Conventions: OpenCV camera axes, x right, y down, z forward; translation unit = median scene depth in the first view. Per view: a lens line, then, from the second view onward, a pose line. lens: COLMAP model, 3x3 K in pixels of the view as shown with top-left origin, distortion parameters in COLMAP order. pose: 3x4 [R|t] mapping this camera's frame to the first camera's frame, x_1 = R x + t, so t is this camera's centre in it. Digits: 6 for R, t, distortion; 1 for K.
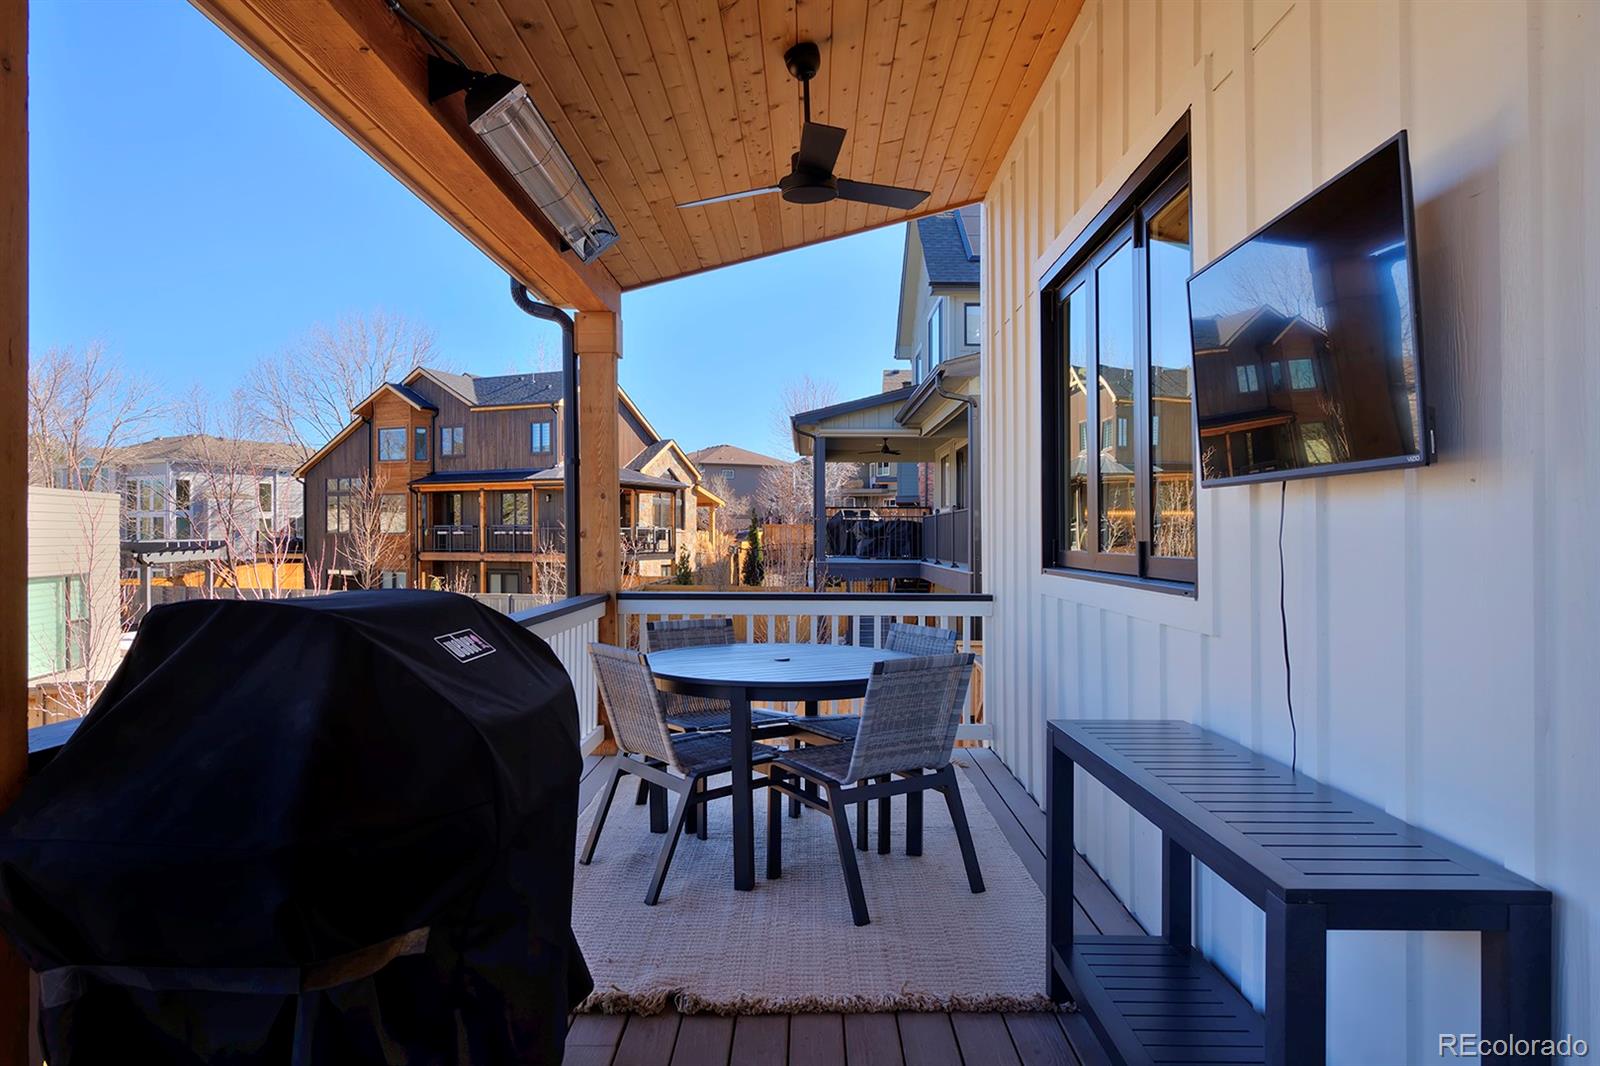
lens RADIAL K [[952.3, 0, 802.0], [0, 952.3, 534.9], [0, 0, 1]] dist [-0.005716, -0.002366]
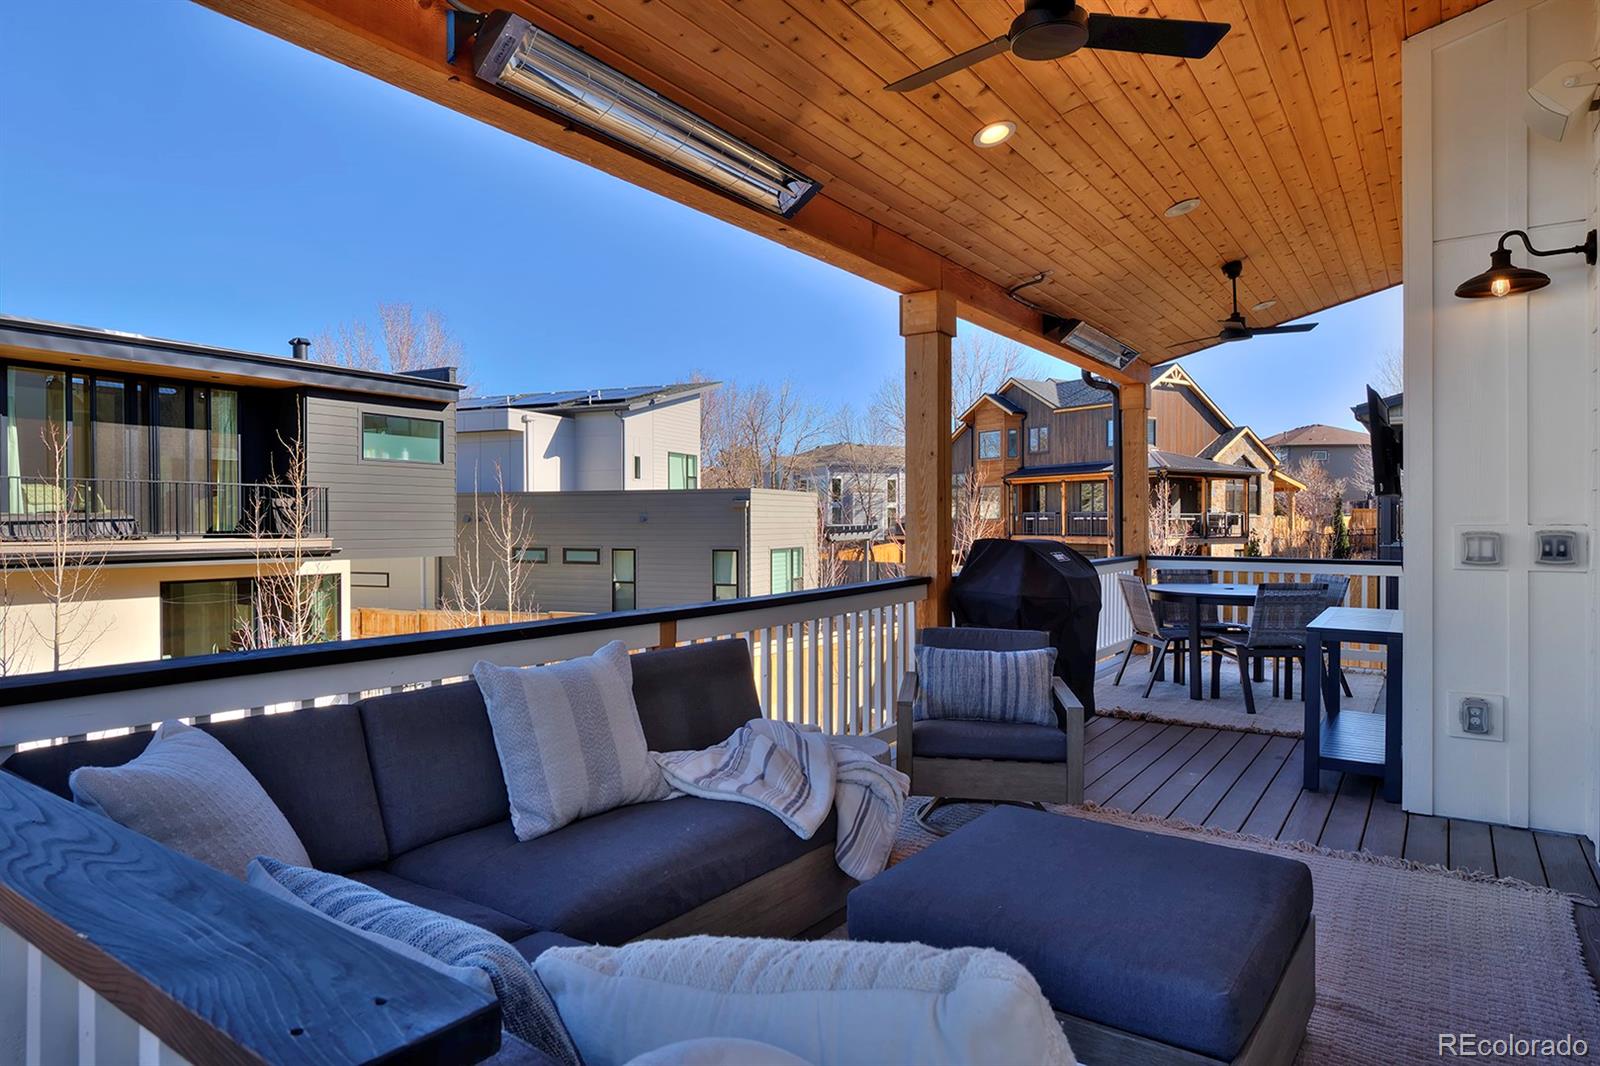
lens RADIAL K [[942.7, 0, 803.2], [0, 942.7, 532.4], [0, 0, 1]] dist [-0.003935, -0.000121]
pose [[0.829118, 0.005072, -0.559050, 0.035889], [0.002044, 0.999925, 0.012103, 0.000024], [0.559069, -0.011178, 0.829045, -0.108465]]
